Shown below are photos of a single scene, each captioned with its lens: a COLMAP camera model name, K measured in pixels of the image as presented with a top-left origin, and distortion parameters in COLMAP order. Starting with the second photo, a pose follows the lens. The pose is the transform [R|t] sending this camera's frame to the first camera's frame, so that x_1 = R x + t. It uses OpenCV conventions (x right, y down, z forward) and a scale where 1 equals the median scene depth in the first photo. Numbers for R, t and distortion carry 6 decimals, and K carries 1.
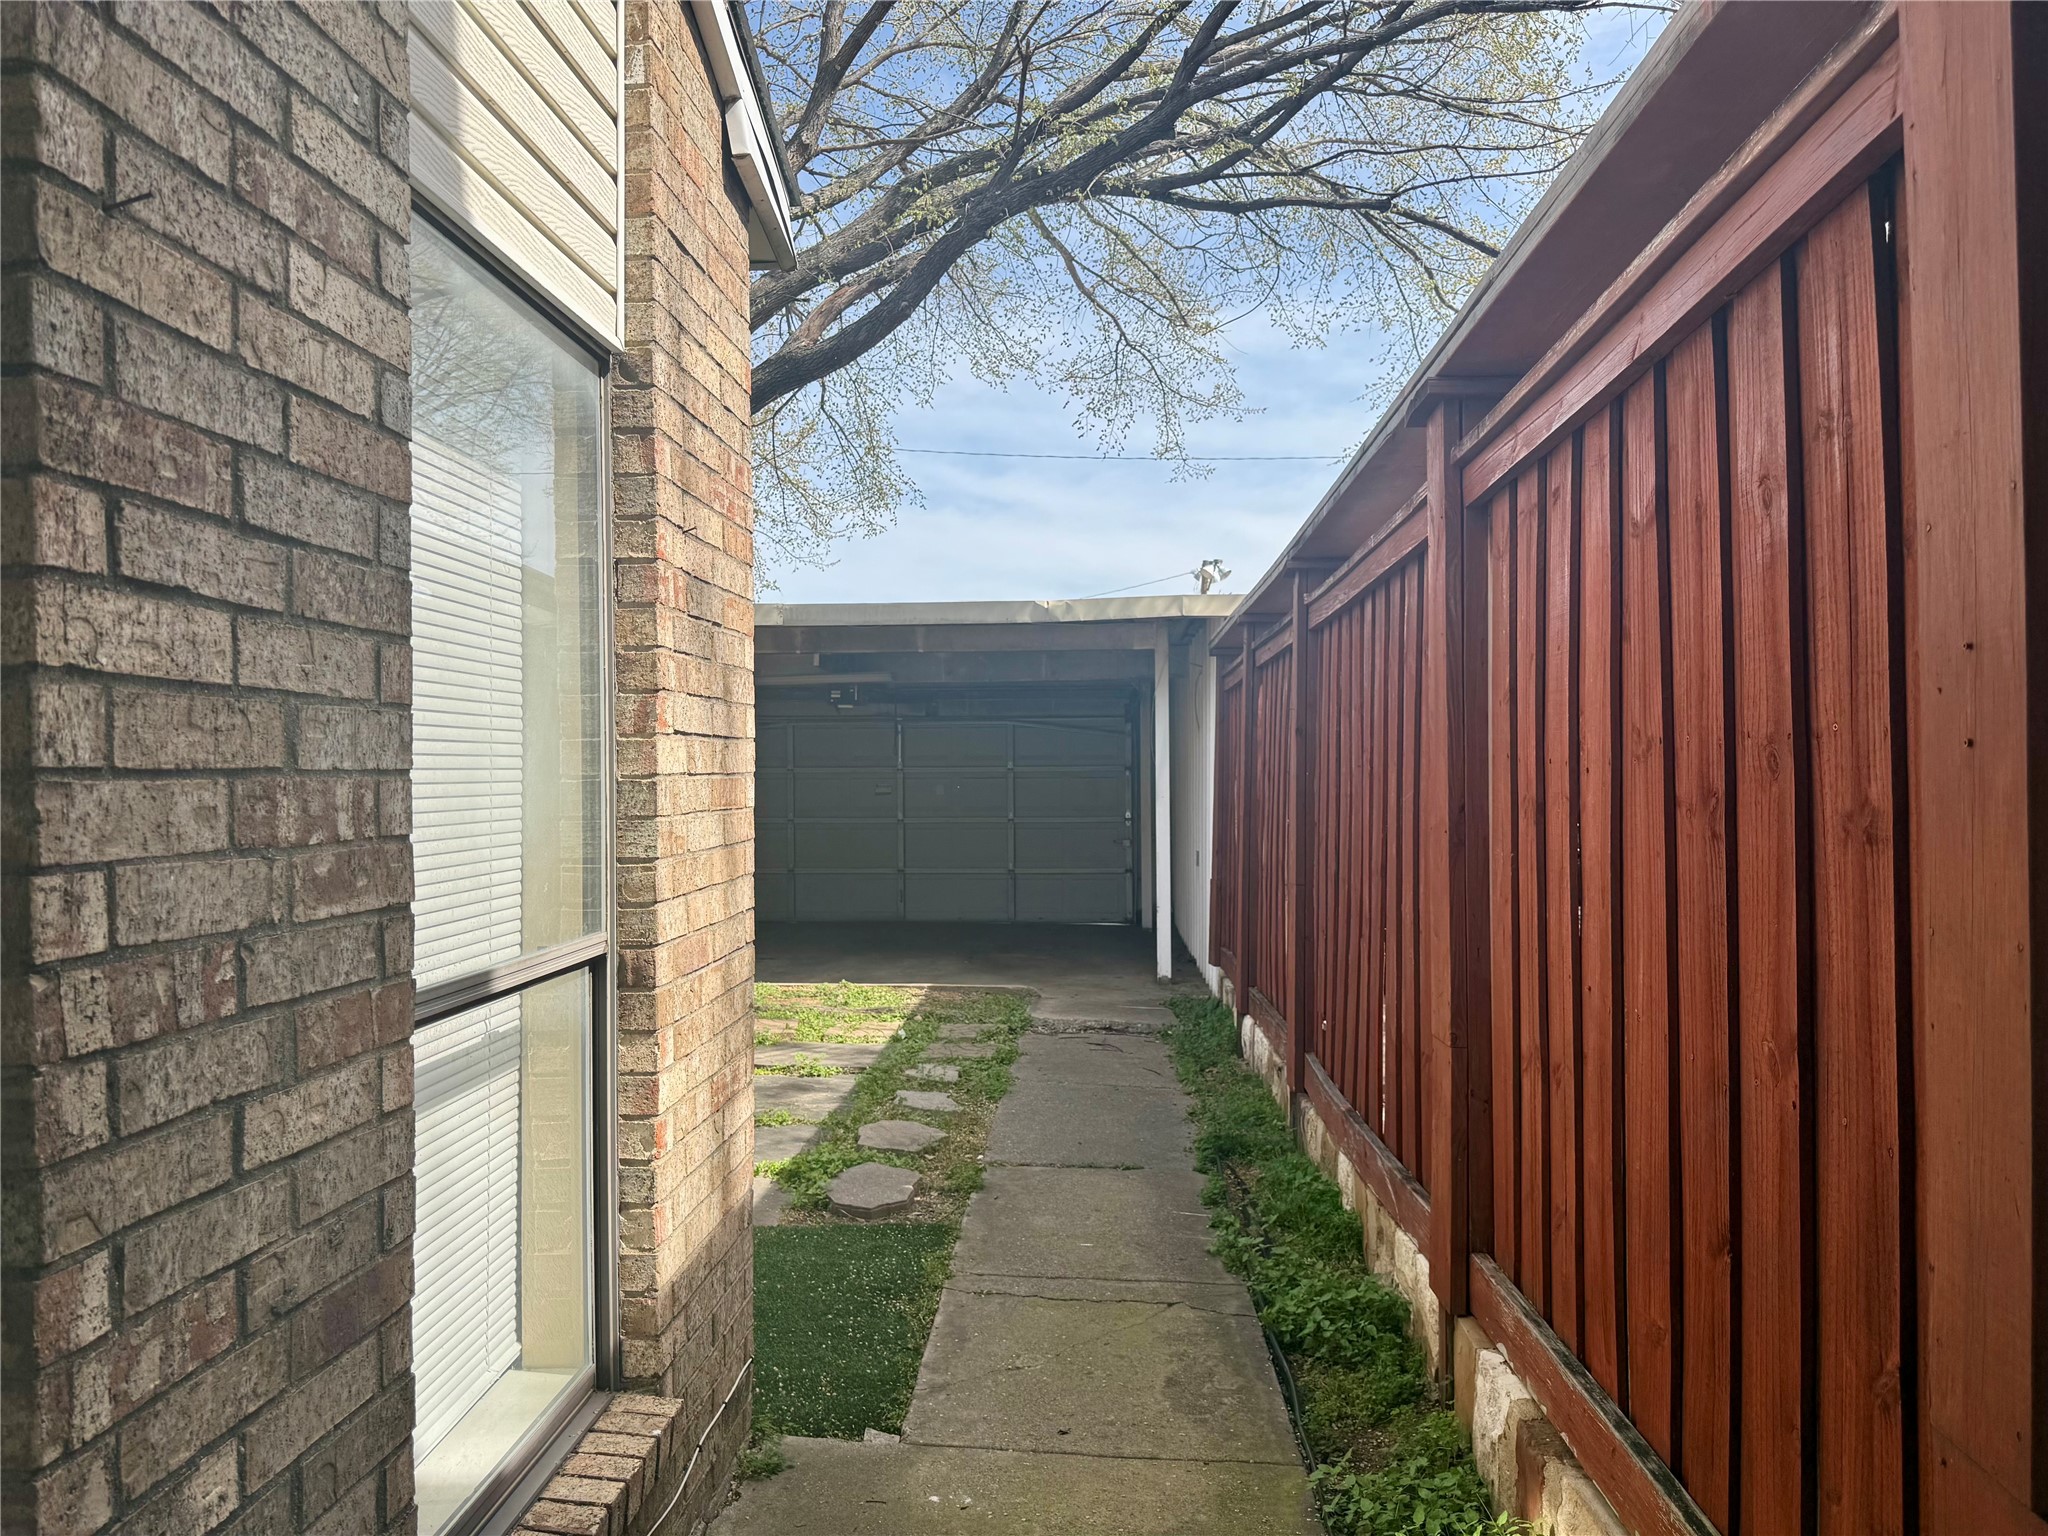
lens RADIAL K [[1441.2, 0, 1025.9], [0, 1441.2, 772.1], [0, 0, 1]] dist [0.052204, 0.001388]
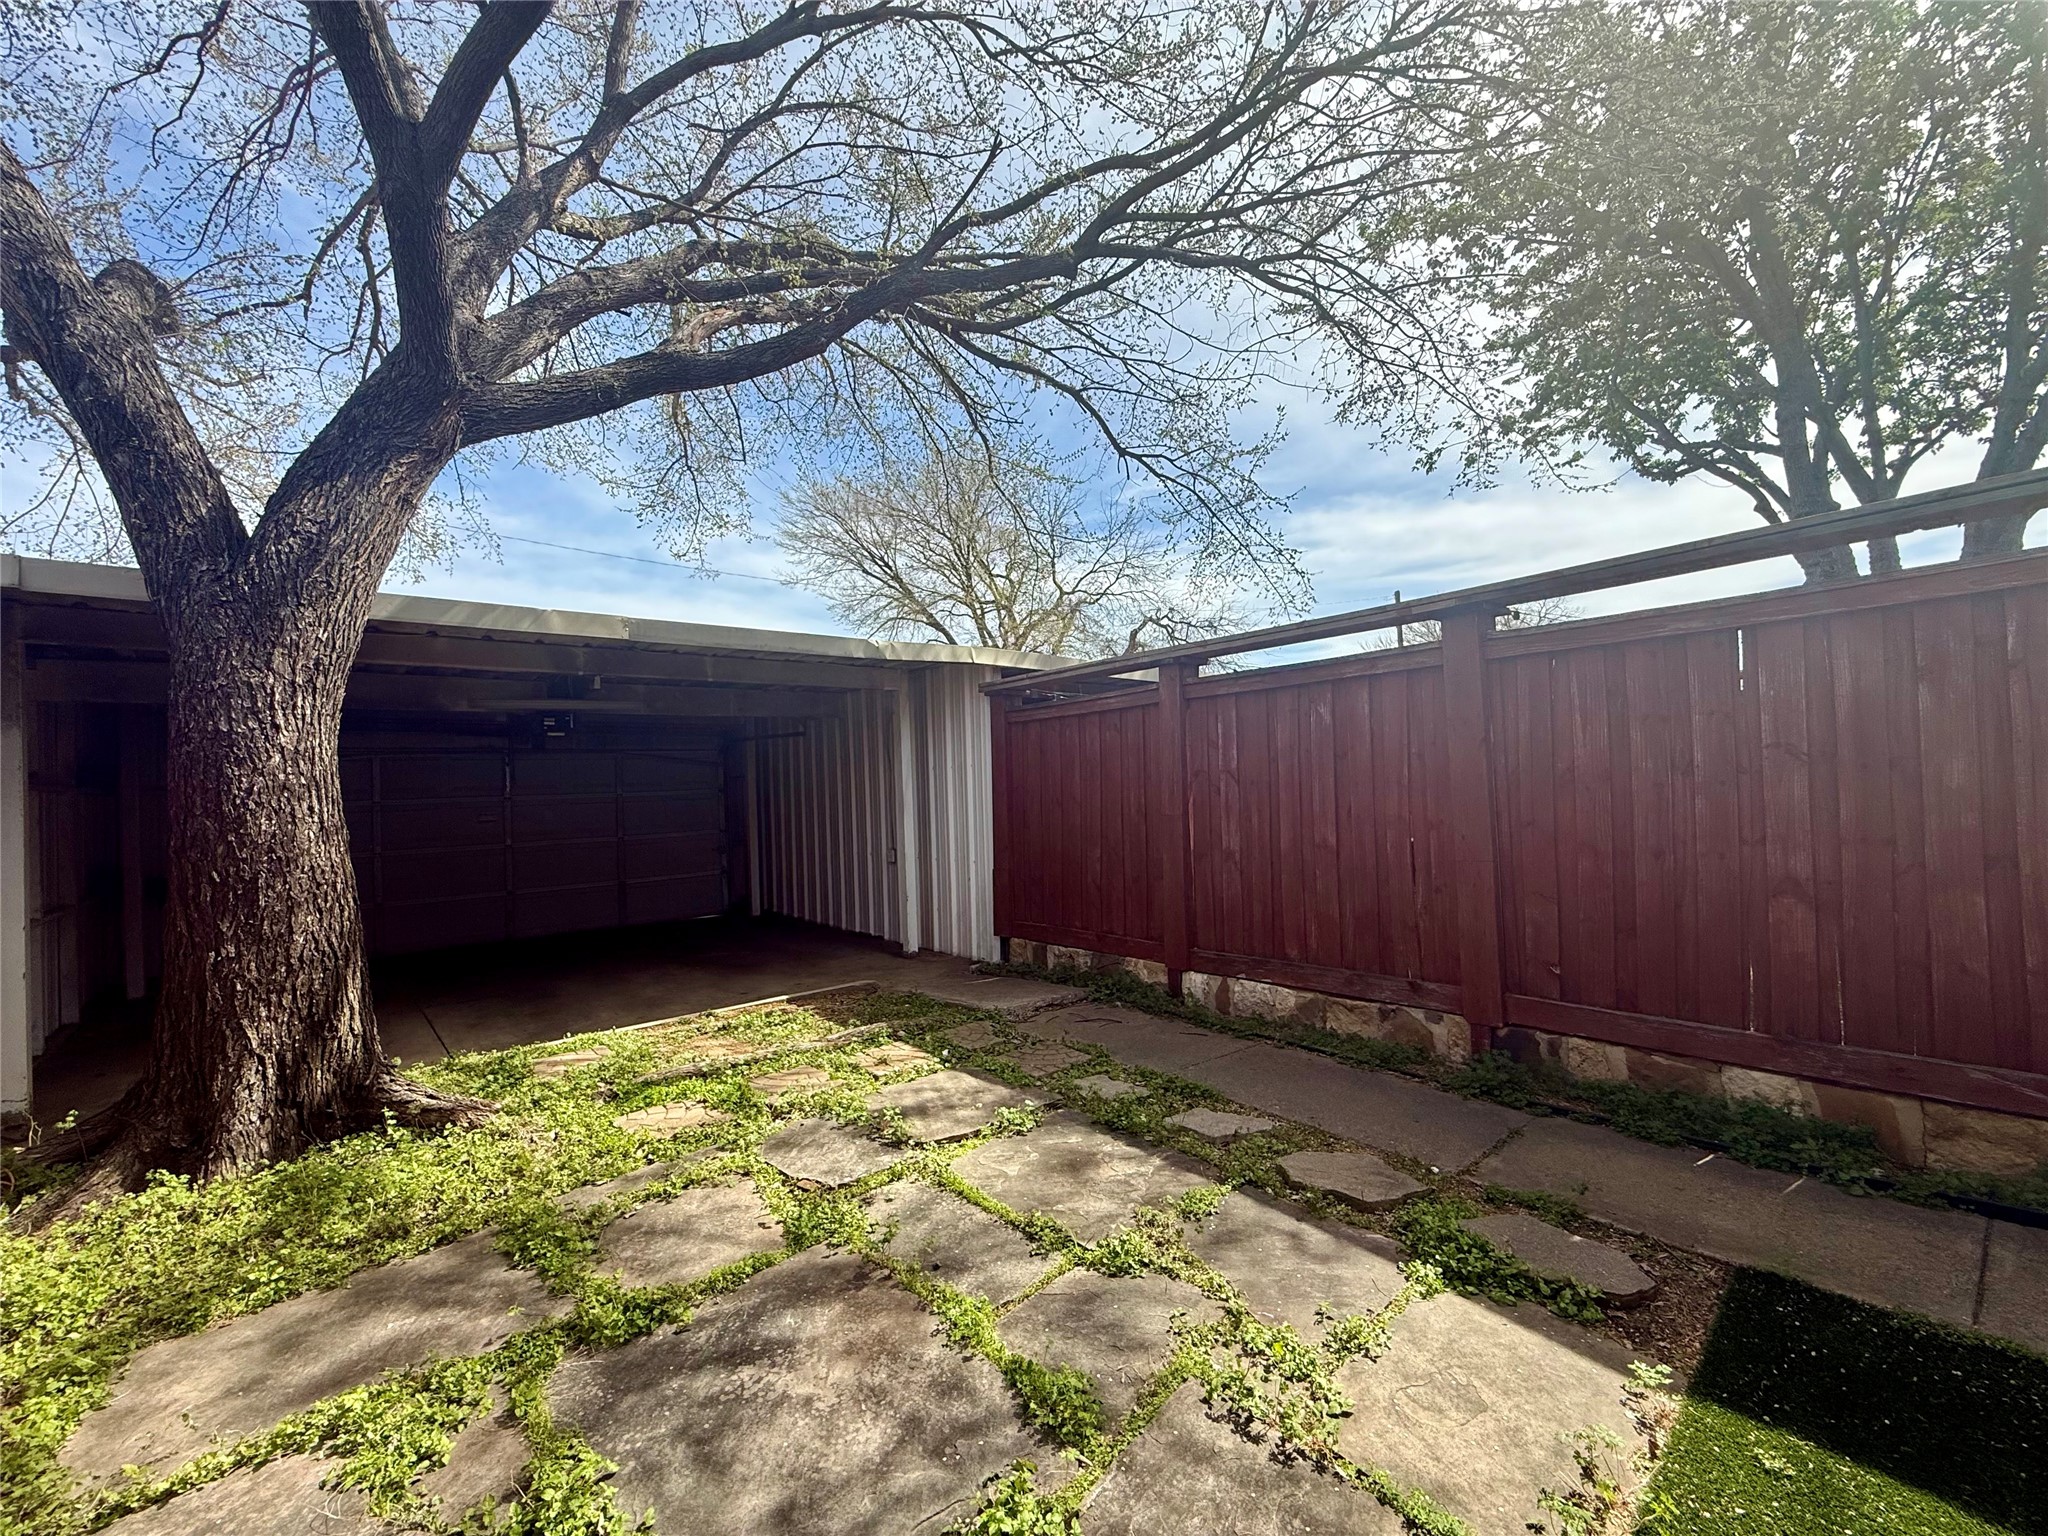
lens RADIAL K [[843.9, 0, 1010.3], [0, 843.9, 760.0], [0, 0, 1]] dist [-0.003359, -0.000193]
pose [[0.729809, -0.003206, 0.683644, -0.297316], [0.029803, 0.999188, -0.027131, -0.002169], [-0.683001, 0.040175, 0.729312, 0.361897]]
